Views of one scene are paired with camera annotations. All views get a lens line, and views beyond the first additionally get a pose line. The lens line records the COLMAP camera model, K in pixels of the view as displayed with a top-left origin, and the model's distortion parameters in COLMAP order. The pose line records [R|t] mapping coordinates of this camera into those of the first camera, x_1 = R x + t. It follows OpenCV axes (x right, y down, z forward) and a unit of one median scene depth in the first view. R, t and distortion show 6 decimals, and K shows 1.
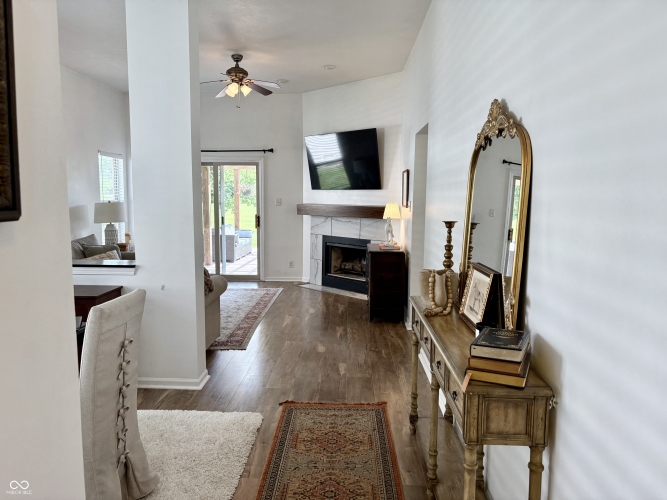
lens RADIAL K [[507.1, 0, 335.3], [0, 507.1, 251.9], [0, 0, 1]] dist [0.033507, -0.013539]
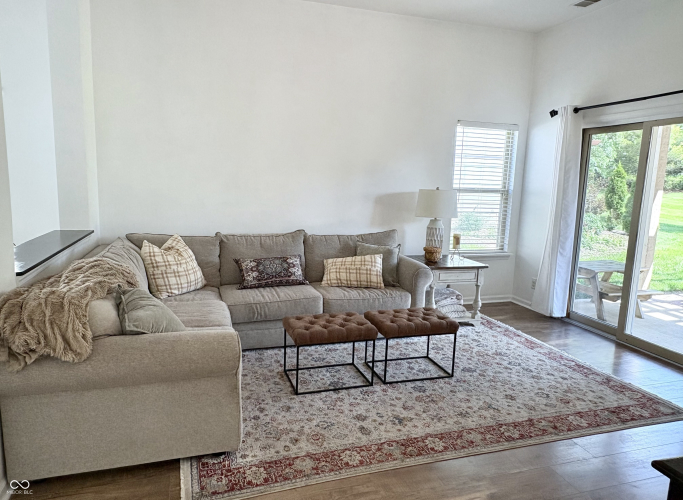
lens RADIAL K [[461.1, 0, 338.7], [0, 461.1, 249.7], [0, 0, 1]] dist [0.006872, 0.001644]
pose [[0.329607, 0.148710, -0.932333, 0.125294], [-0.134524, 0.984839, 0.109527, -0.058709], [0.934485, 0.089320, 0.344615, 0.575281]]
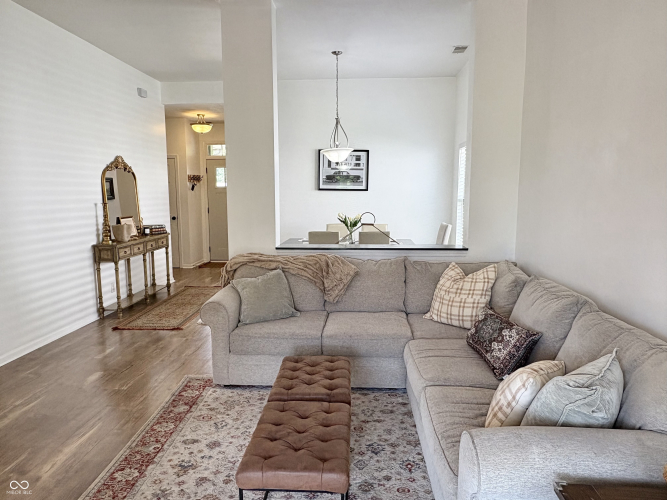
lens RADIAL K [[469.2, 0, 330.9], [0, 469.2, 251.8], [0, 0, 1]] dist [-0.000517, -0.000204]
pose [[-0.999500, -0.008529, 0.030458, -0.257908], [-0.001057, 0.971429, 0.237327, -0.111068], [-0.031612, 0.237176, -0.970952, 1.001643]]
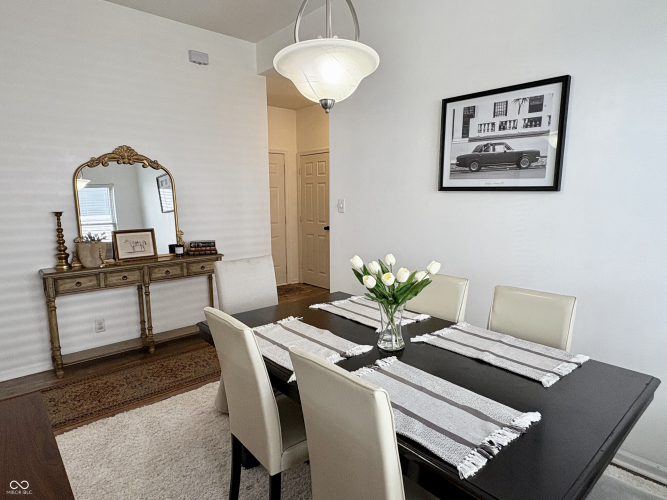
lens RADIAL K [[393.9, 0, 330.8], [0, 393.9, 250.1], [0, 0, 1]] dist [0.003534, 0.002415]
pose [[-0.680860, -0.105112, 0.724832, -0.391313], [0.085458, 0.971487, 0.221155, -0.048415], [-0.727411, 0.212518, -0.652464, 0.428731]]
